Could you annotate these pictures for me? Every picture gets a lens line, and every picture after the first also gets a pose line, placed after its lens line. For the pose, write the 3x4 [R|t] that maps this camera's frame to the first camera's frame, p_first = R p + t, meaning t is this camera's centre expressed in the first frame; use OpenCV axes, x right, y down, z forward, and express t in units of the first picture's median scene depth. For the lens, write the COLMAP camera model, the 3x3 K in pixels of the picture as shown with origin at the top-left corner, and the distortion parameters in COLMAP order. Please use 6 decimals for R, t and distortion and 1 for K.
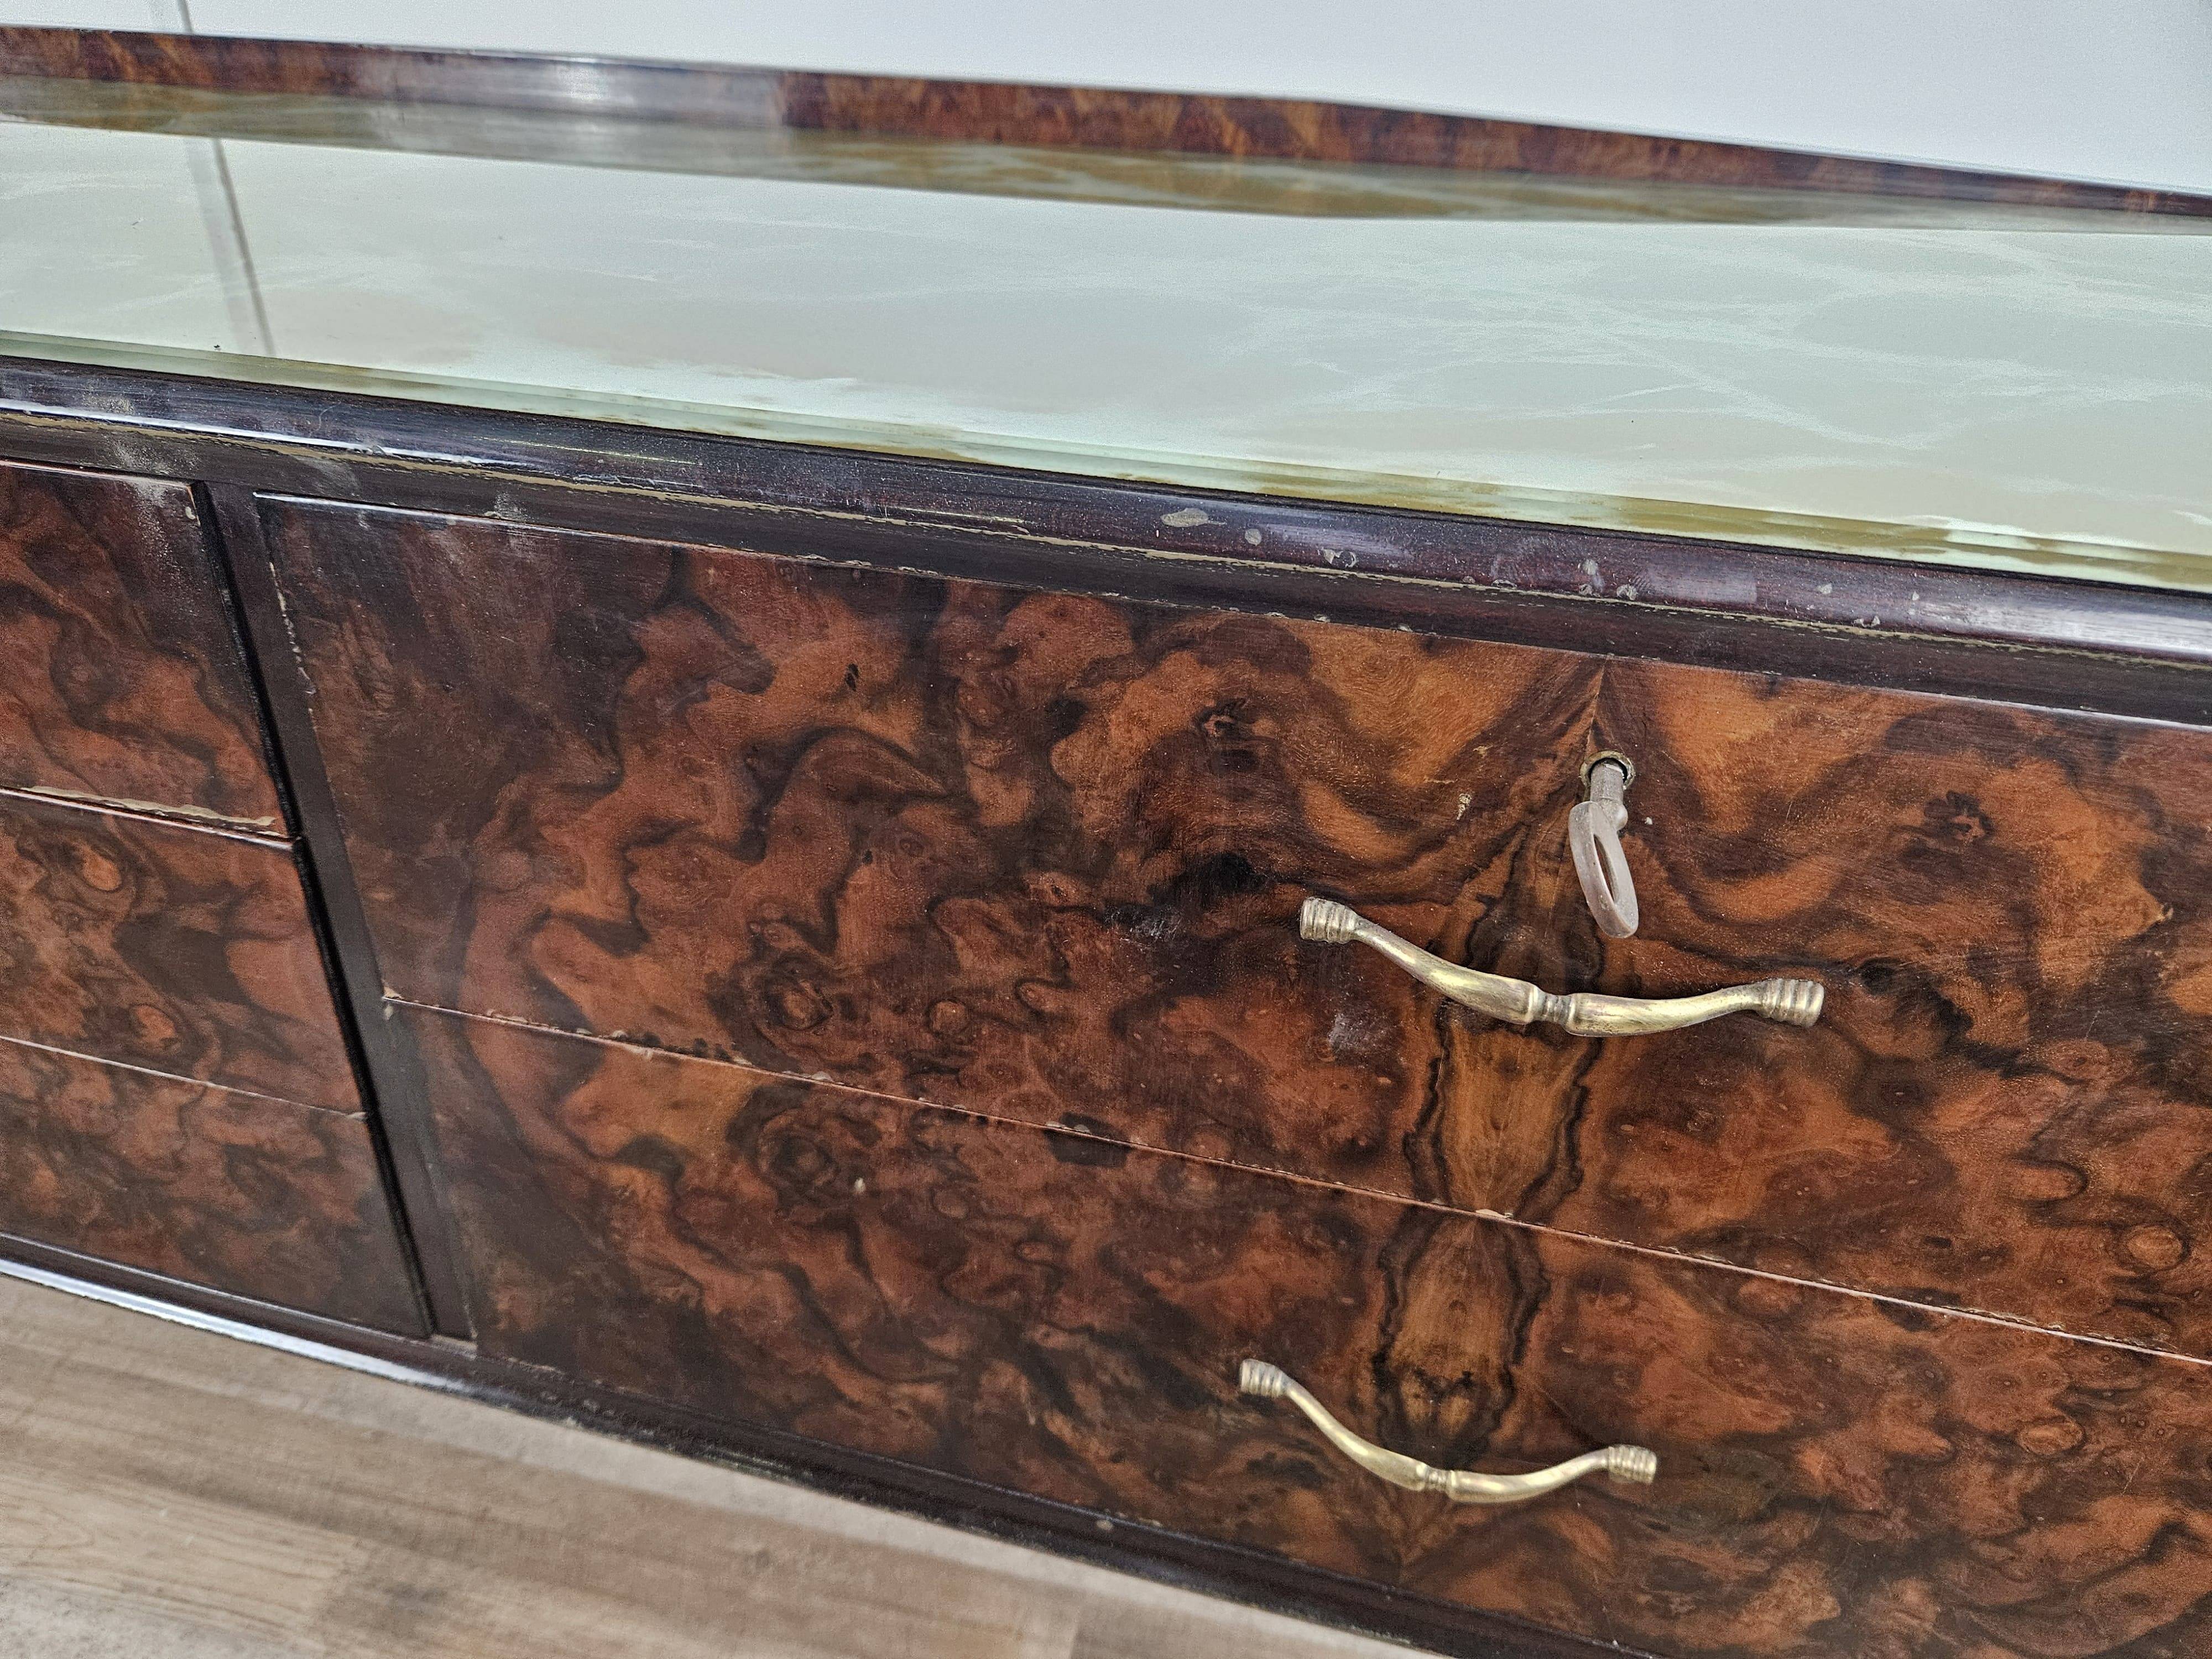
lens RADIAL K [[1525.1, 0, 1093.3], [0, 1525.1, 851.0], [0, 0, 1]] dist [0.041174, -0.047901]
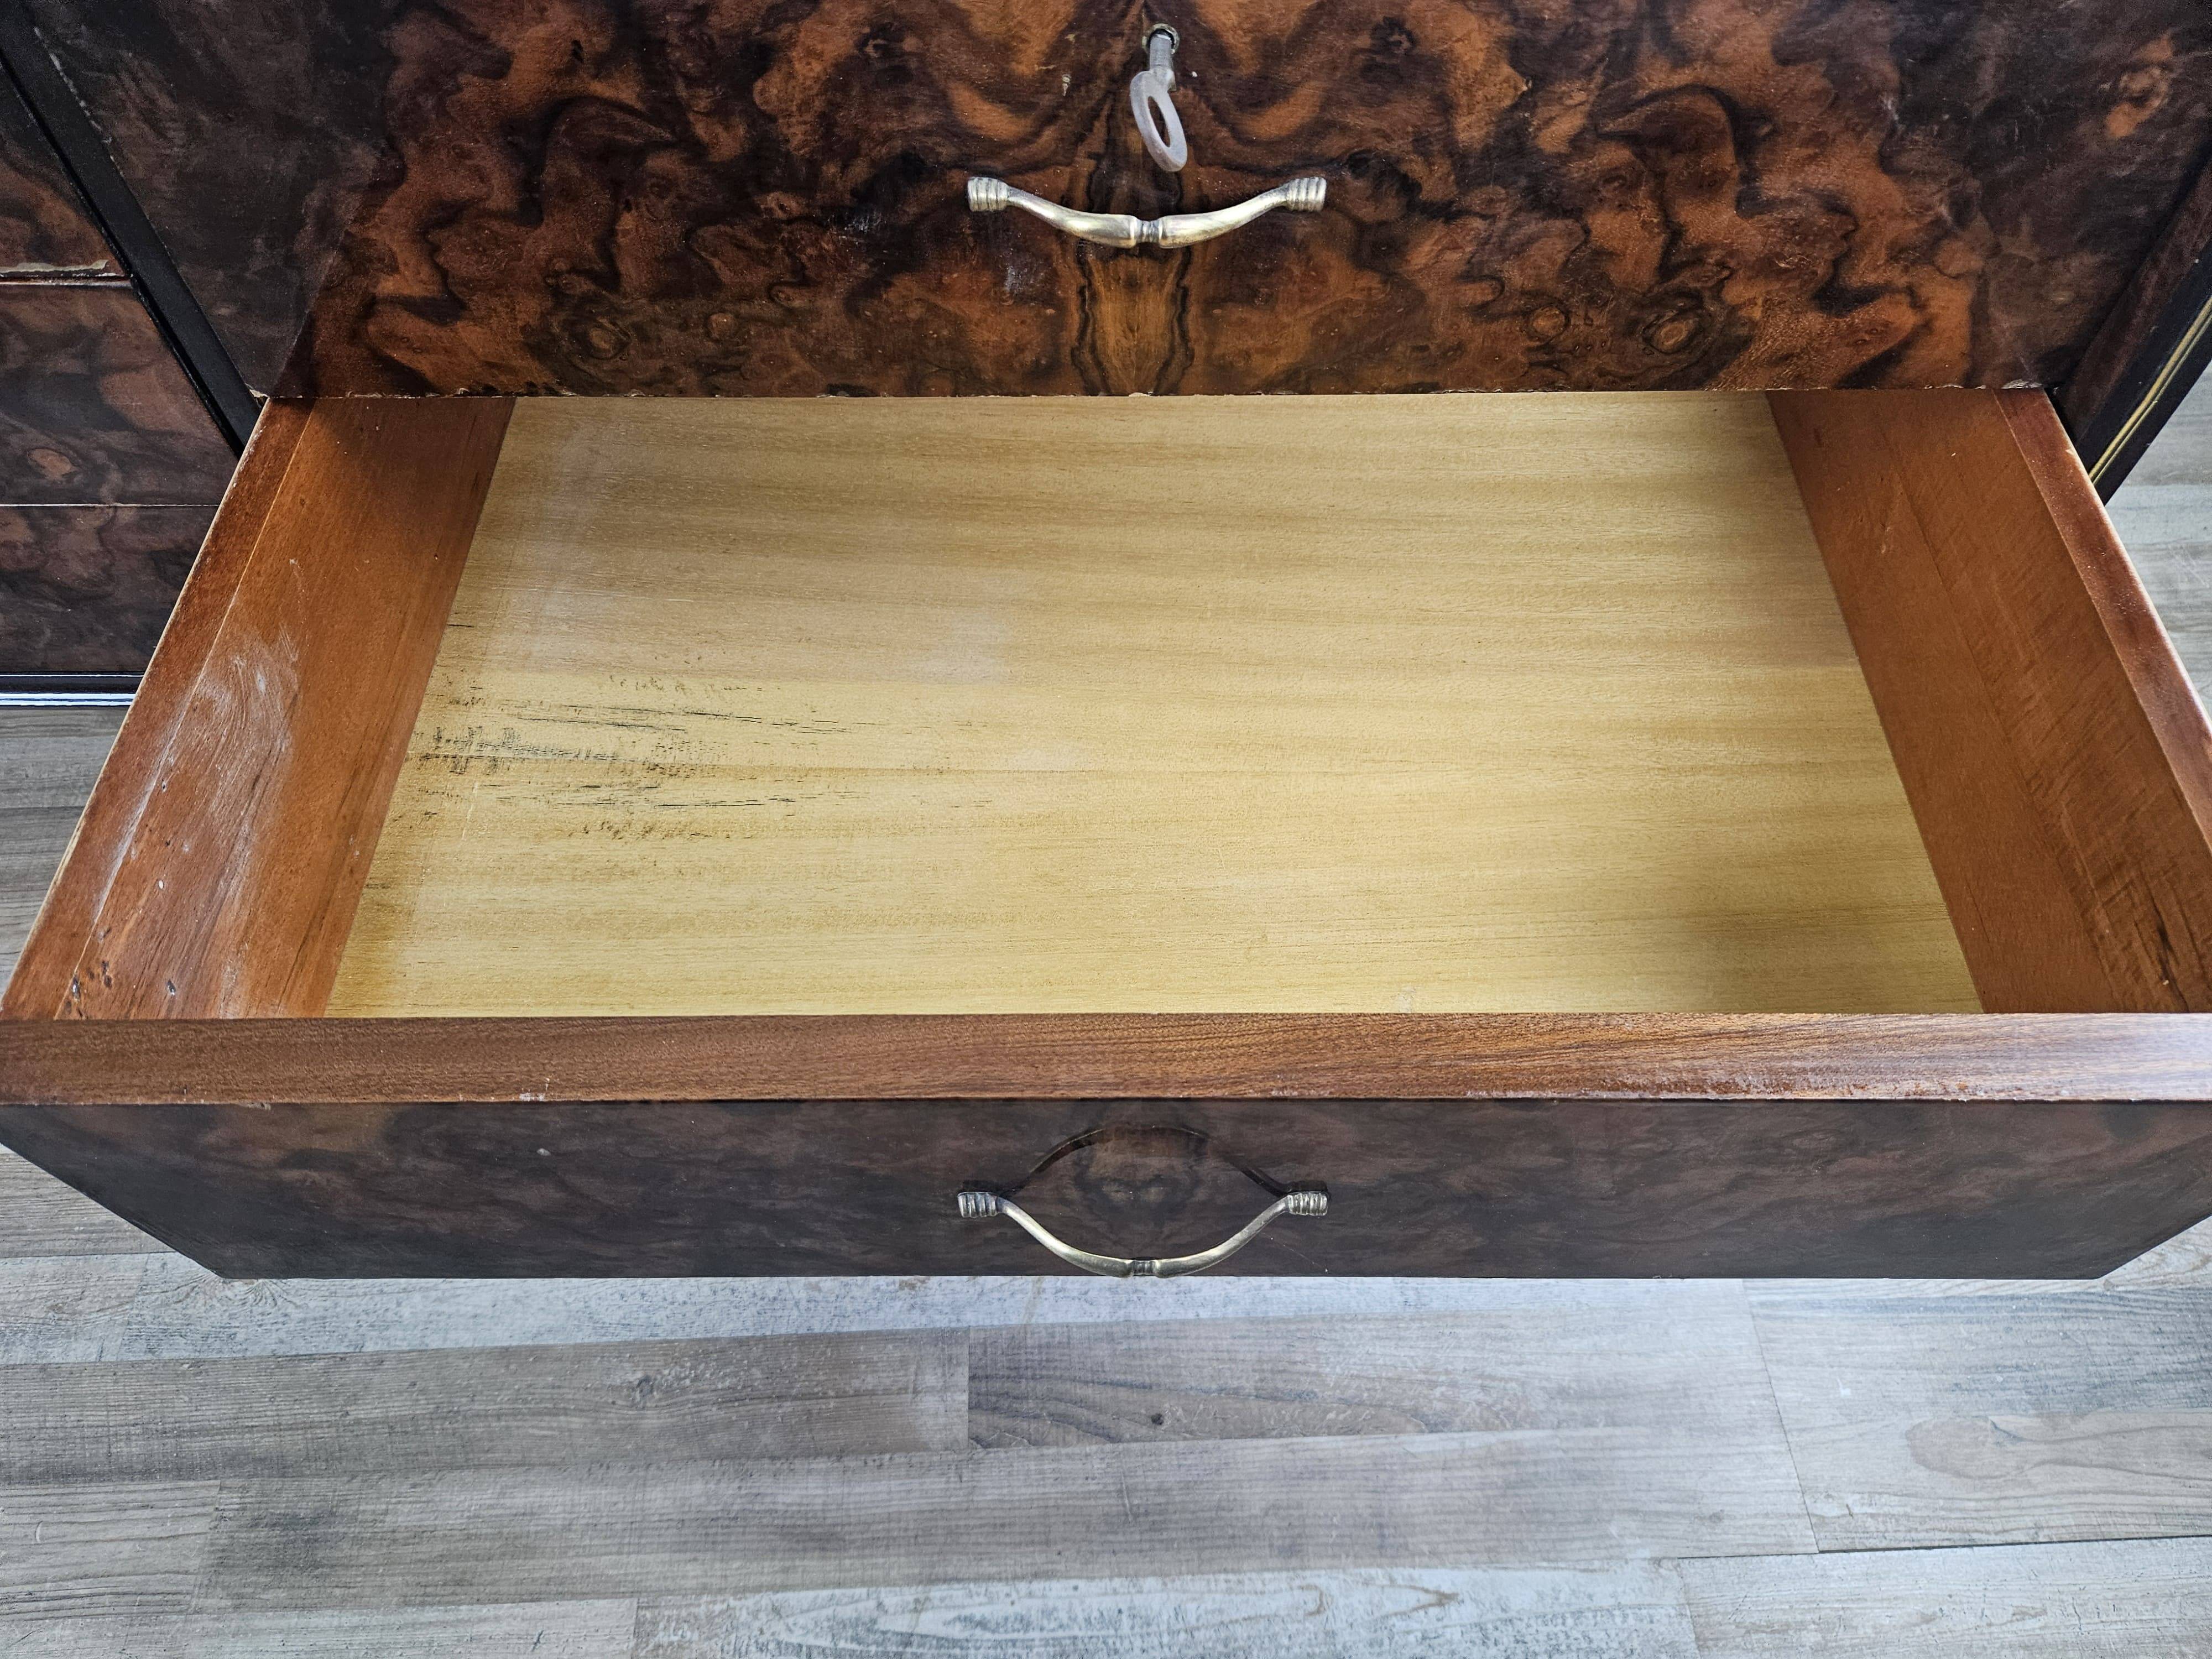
lens RADIAL K [[1491.8, 0, 1091.9], [0, 1491.8, 844.3], [0, 0, 1]] dist [0.062886, -0.065536]
pose [[0.966918, -0.230745, 0.108746, -0.032740], [0.160668, 0.882026, 0.442962, -0.021047], [-0.198128, -0.410836, 0.889921, -0.413139]]
